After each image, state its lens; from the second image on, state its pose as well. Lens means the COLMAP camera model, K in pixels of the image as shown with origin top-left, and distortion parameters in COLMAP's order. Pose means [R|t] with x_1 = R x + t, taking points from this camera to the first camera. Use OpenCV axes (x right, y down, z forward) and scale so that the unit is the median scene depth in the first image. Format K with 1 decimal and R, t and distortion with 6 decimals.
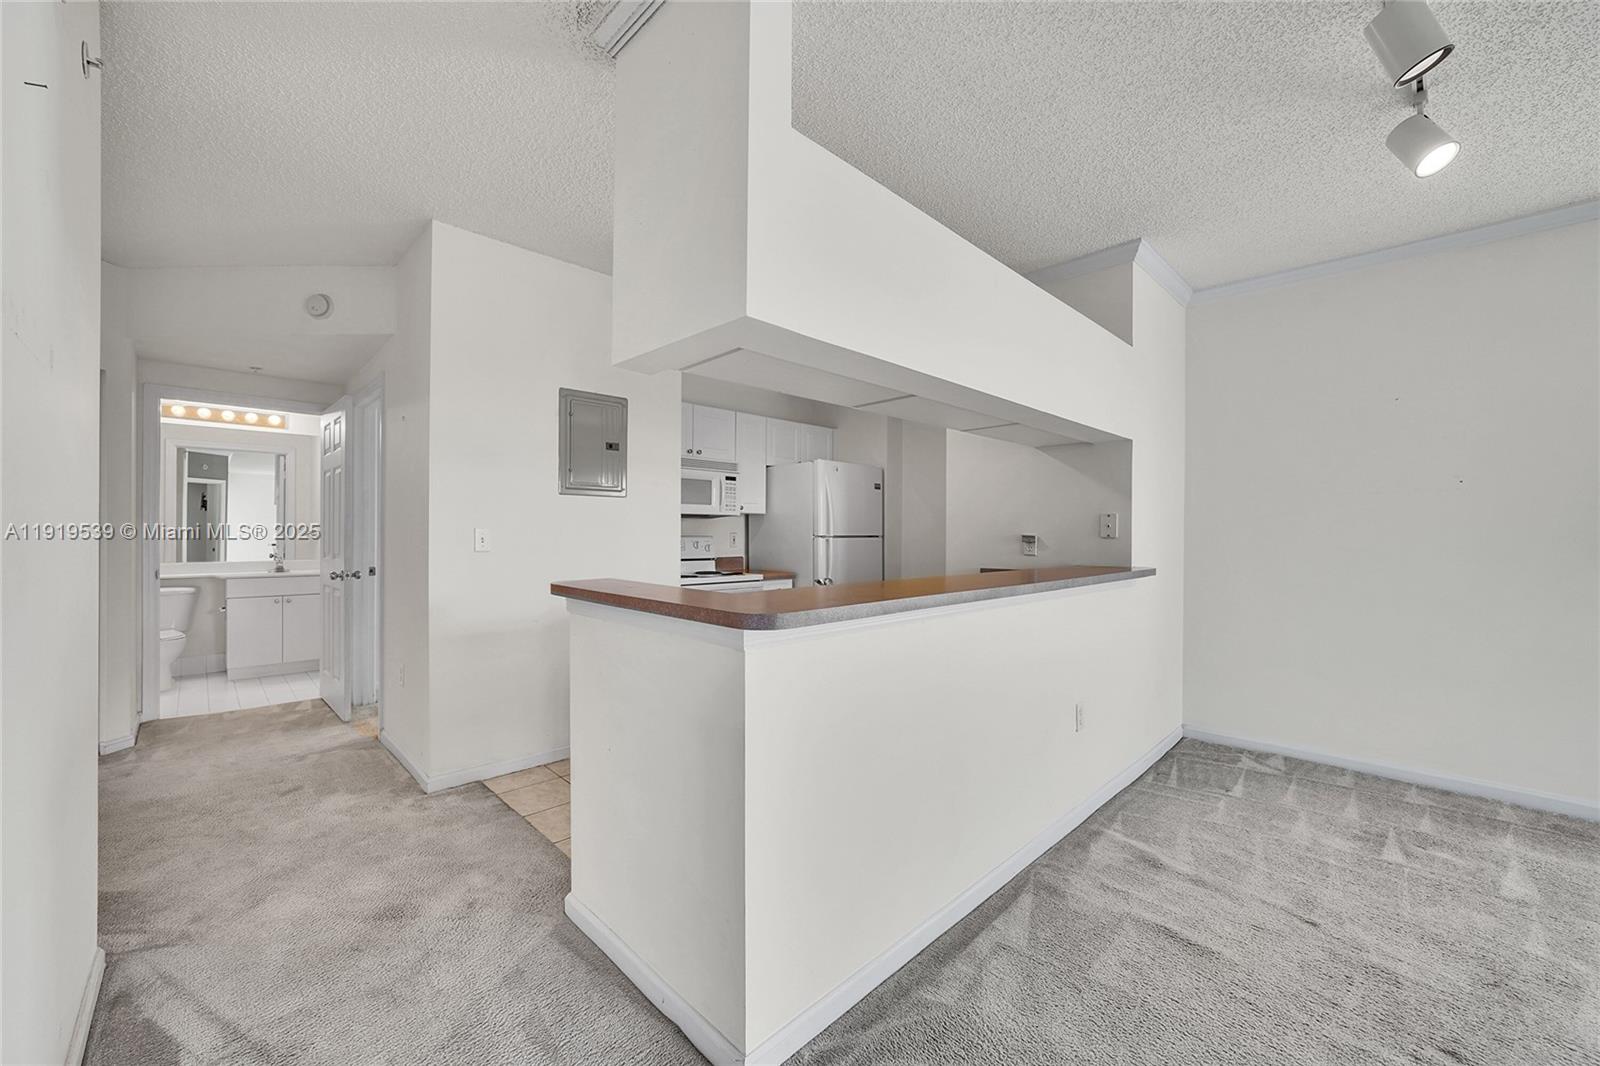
lens RADIAL K [[622.4, 0, 800.6], [0, 622.4, 535.1], [0, 0, 1]] dist [-0.014605, 0.004306]
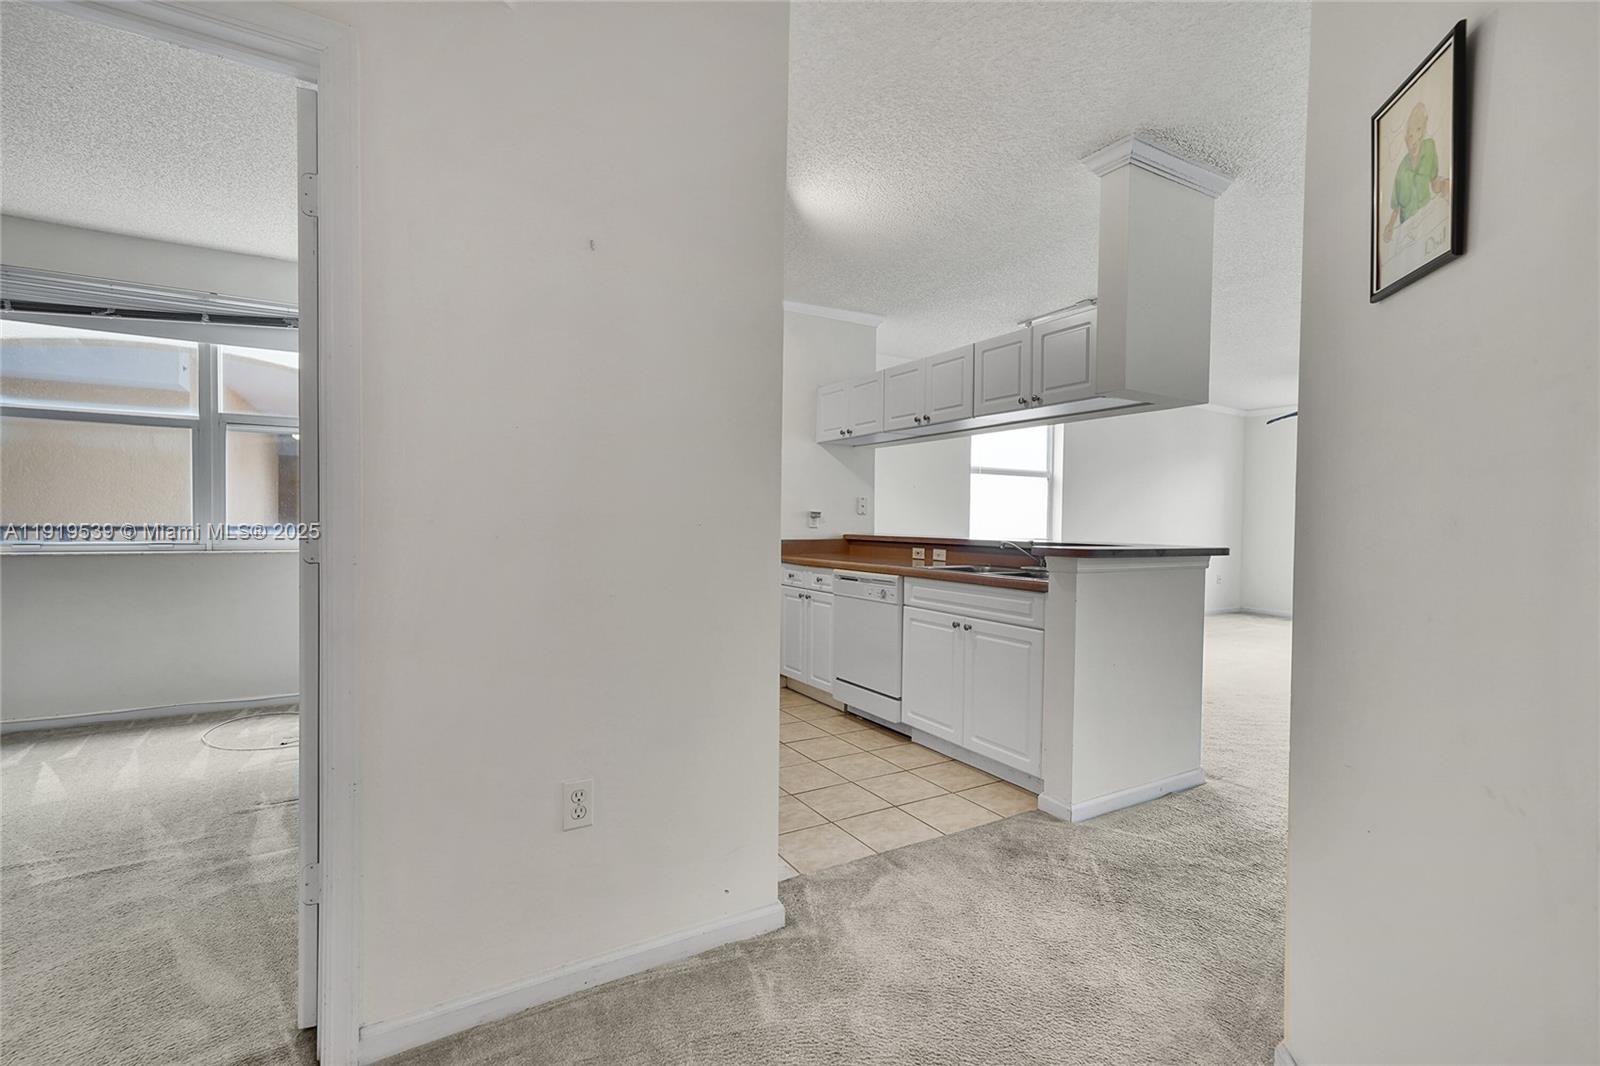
lens RADIAL K [[710.1, 0, 801.6], [0, 710.1, 535.7], [0, 0, 1]] dist [0.009125, 0.000714]
pose [[0.252703, -0.025835, 0.967199, -1.173019], [-0.004178, 0.999605, 0.027792, 0.010546], [-0.967535, -0.011064, 0.252495, 0.743913]]
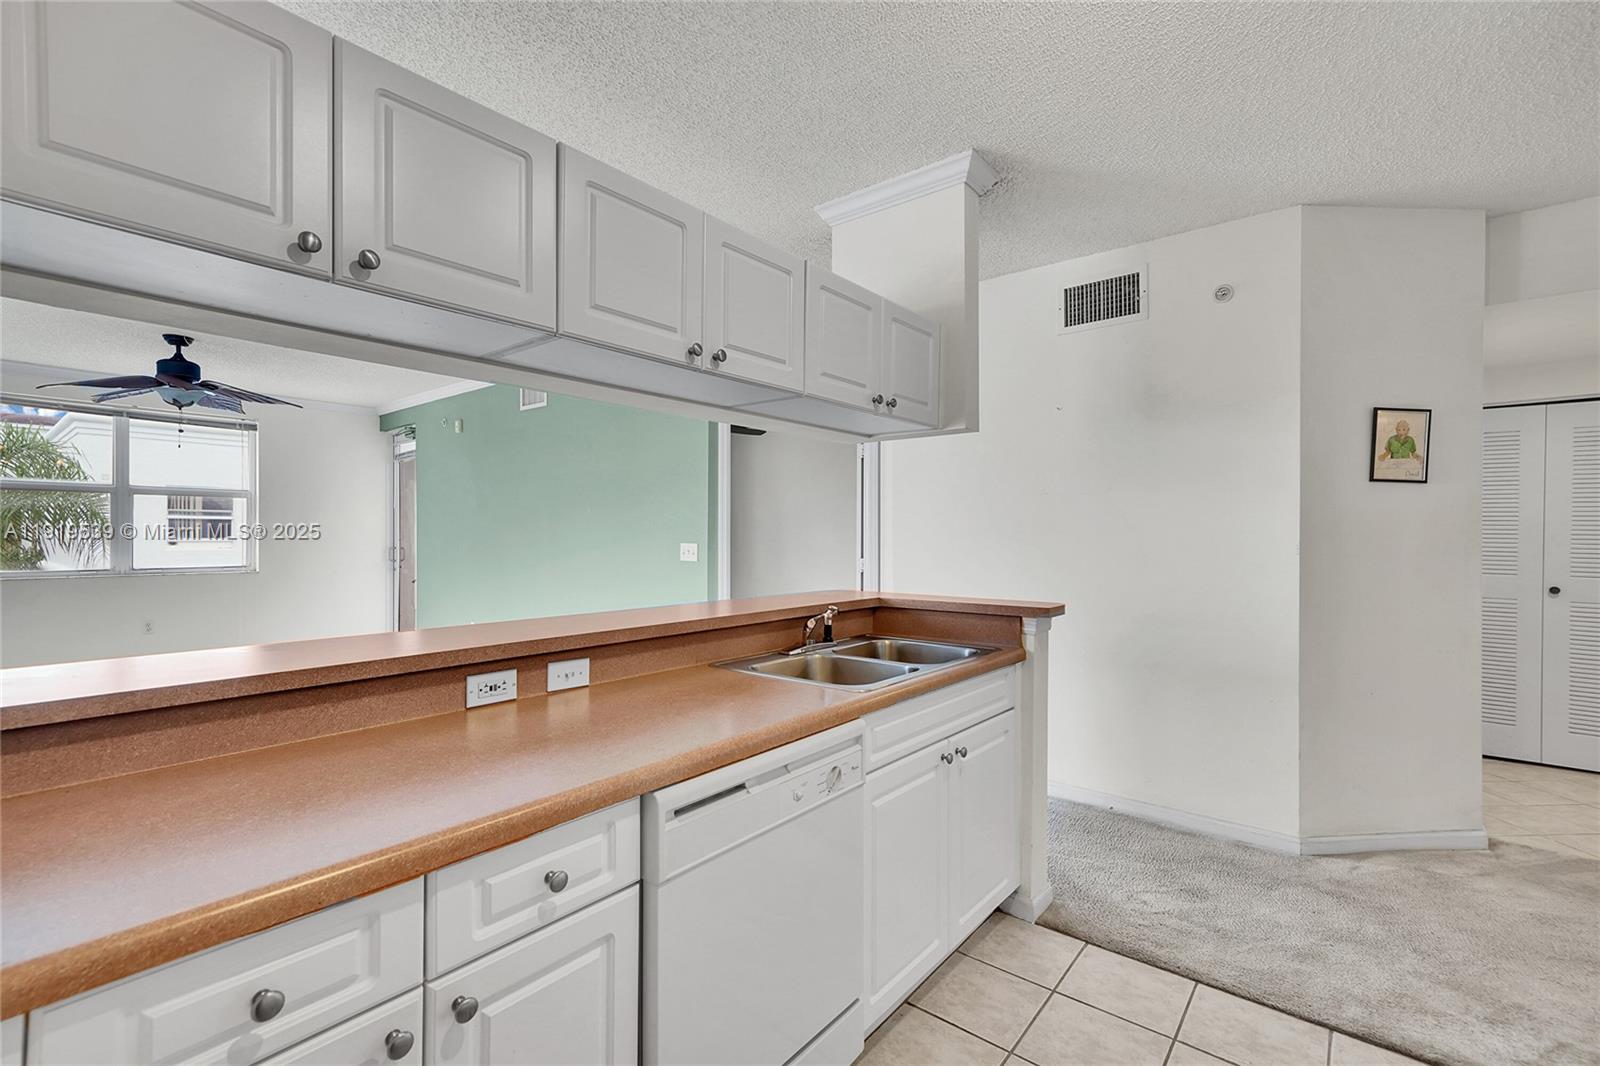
lens RADIAL K [[710.1, 0, 801.6], [0, 710.1, 535.7], [0, 0, 1]] dist [0.009125, 0.000714]
pose [[-0.995194, -0.008151, -0.097585, 0.120865], [-0.008588, 0.999955, 0.004060, -0.029632], [0.097548, 0.004879, -0.995219, 1.418764]]
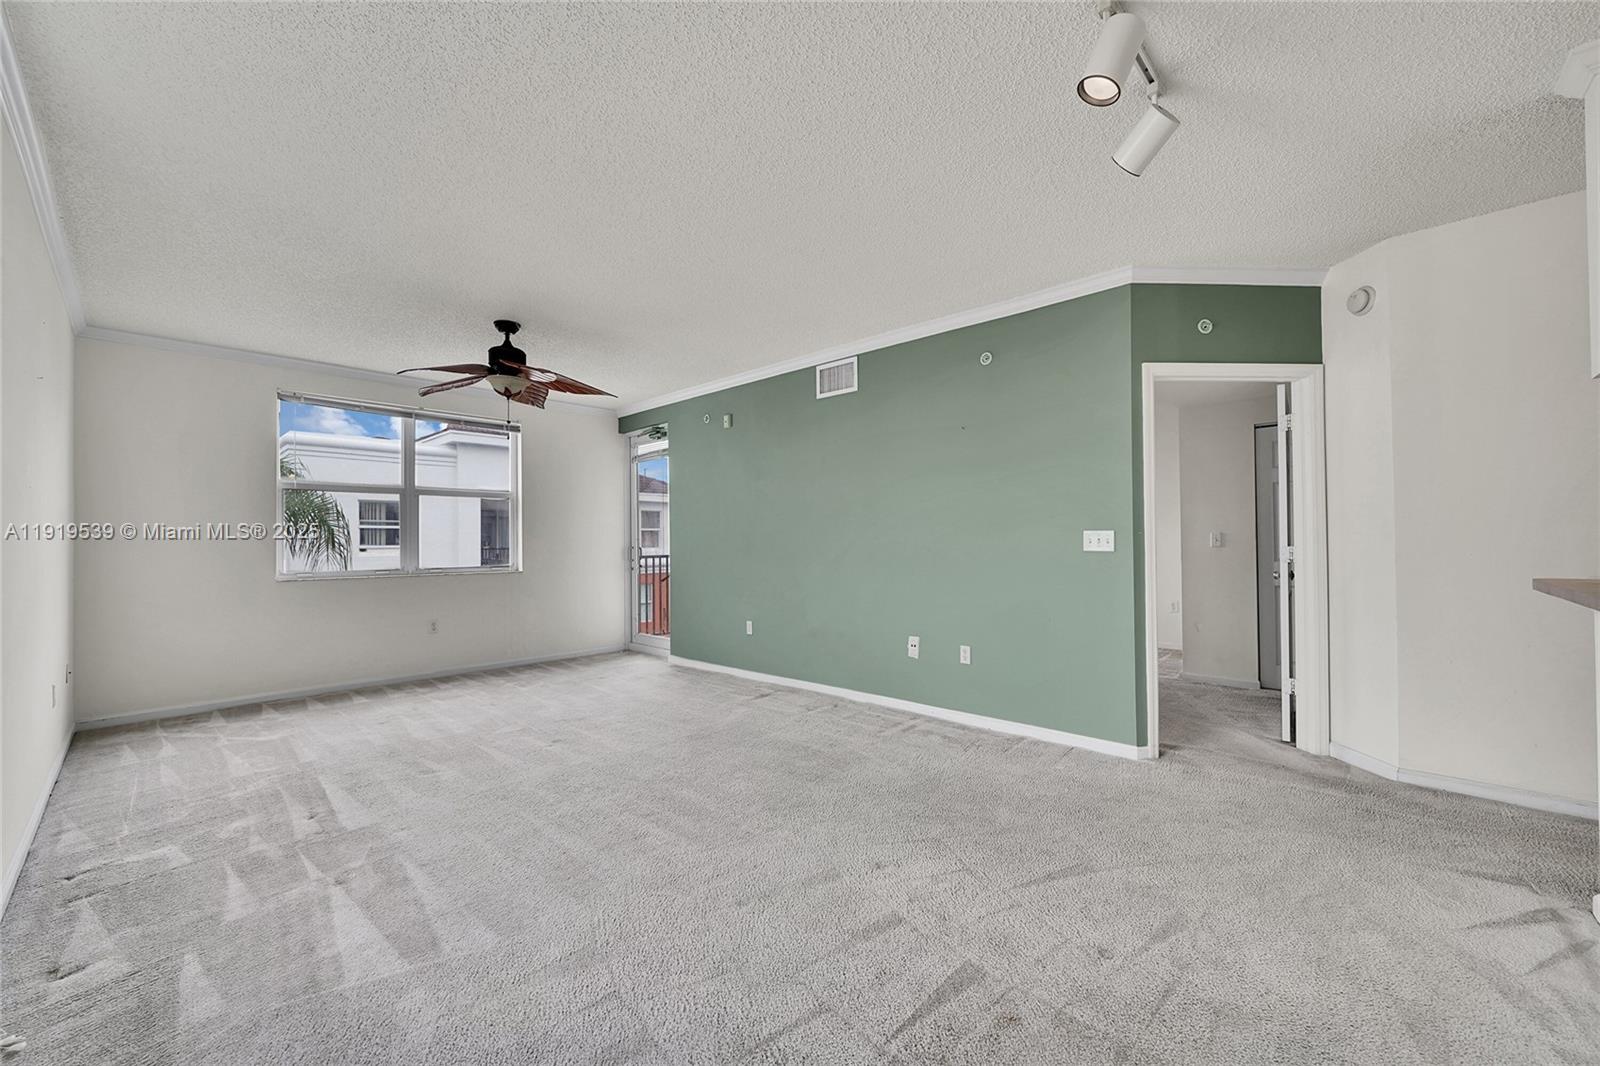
lens RADIAL K [[622.4, 0, 800.6], [0, 622.4, 535.1], [0, 0, 1]] dist [-0.014605, 0.004306]
pose [[-0.999154, 0.003337, -0.040984, 0.796202], [0.003589, 0.999975, -0.006086, 0.007166], [0.040963, -0.006228, -0.999141, 1.027709]]
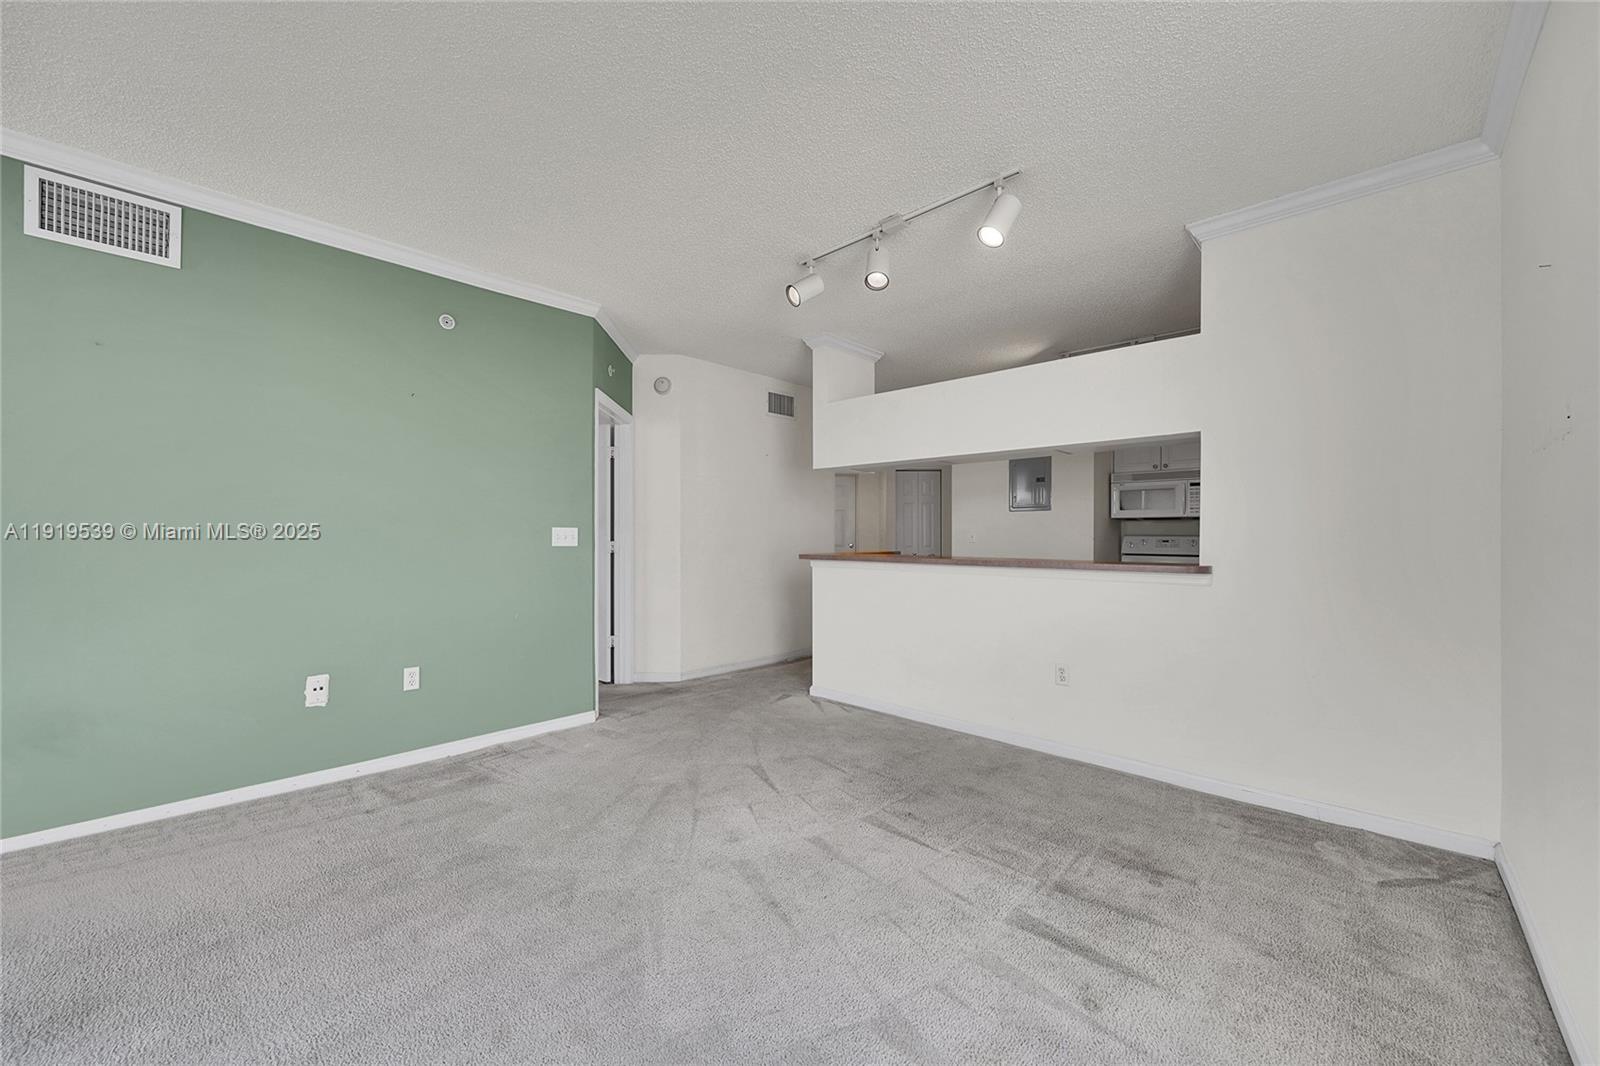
lens RADIAL K [[622.4, 0, 800.6], [0, 622.4, 535.1], [0, 0, 1]] dist [-0.014605, 0.004306]
pose [[0.036947, -0.002522, -0.999314, 1.463545], [-0.003497, 0.999990, -0.002653, 0.010801], [0.999311, 0.003592, 0.036938, 0.349943]]
